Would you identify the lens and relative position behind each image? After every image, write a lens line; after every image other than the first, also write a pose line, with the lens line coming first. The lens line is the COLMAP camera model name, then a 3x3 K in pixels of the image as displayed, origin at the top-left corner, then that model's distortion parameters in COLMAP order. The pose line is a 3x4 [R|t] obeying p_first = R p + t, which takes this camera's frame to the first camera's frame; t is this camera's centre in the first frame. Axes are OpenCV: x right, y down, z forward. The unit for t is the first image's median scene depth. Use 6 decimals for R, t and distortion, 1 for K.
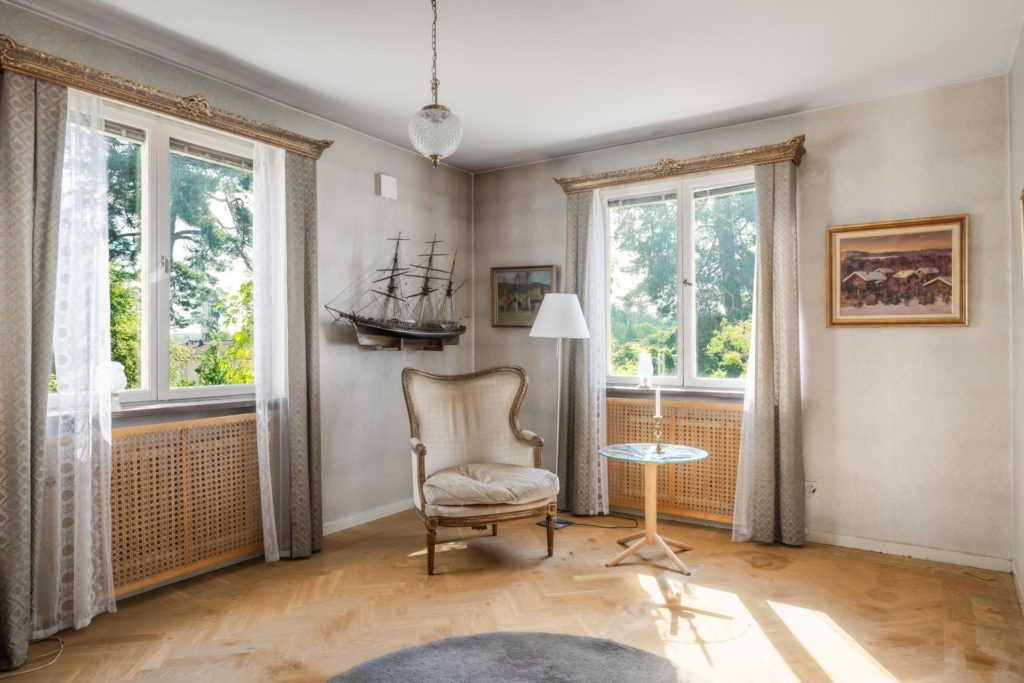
lens RADIAL K [[644.8, 0, 512.0], [0, 644.8, 341.5], [0, 0, 1]] dist [0.021662, -0.000658]
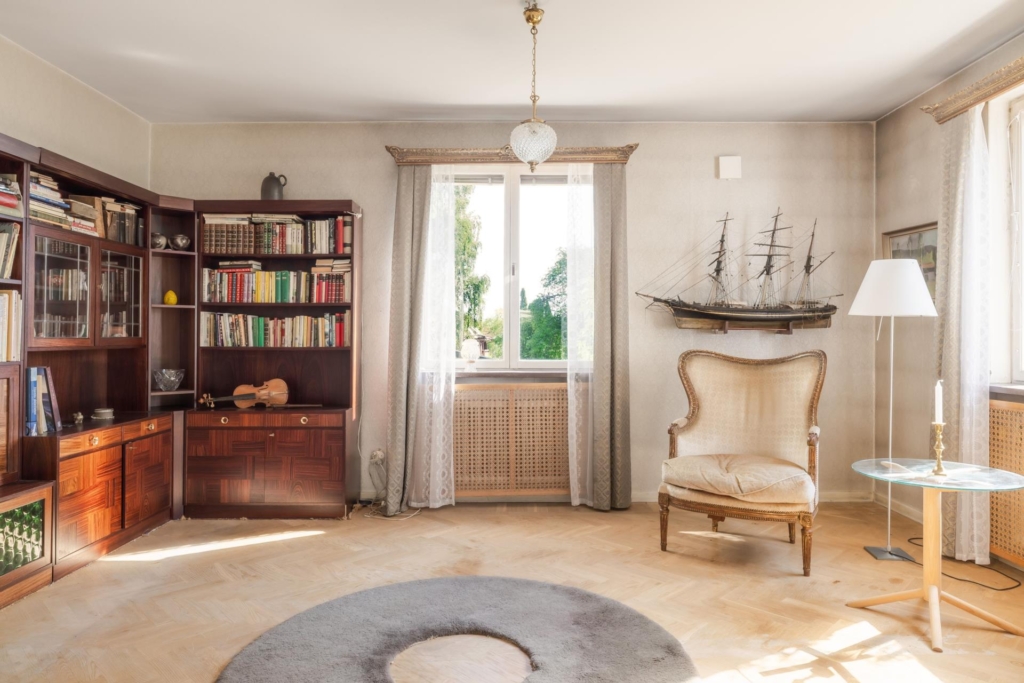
lens RADIAL K [[660.3, 0, 512.0], [0, 660.3, 331.4], [0, 0, 1]] dist [0.020495, 0.001450]
pose [[0.556735, -0.006942, -0.830661, 0.571388], [0.003308, 0.999976, -0.006139, 0.019028], [0.830683, 0.000670, 0.556745, 0.203444]]
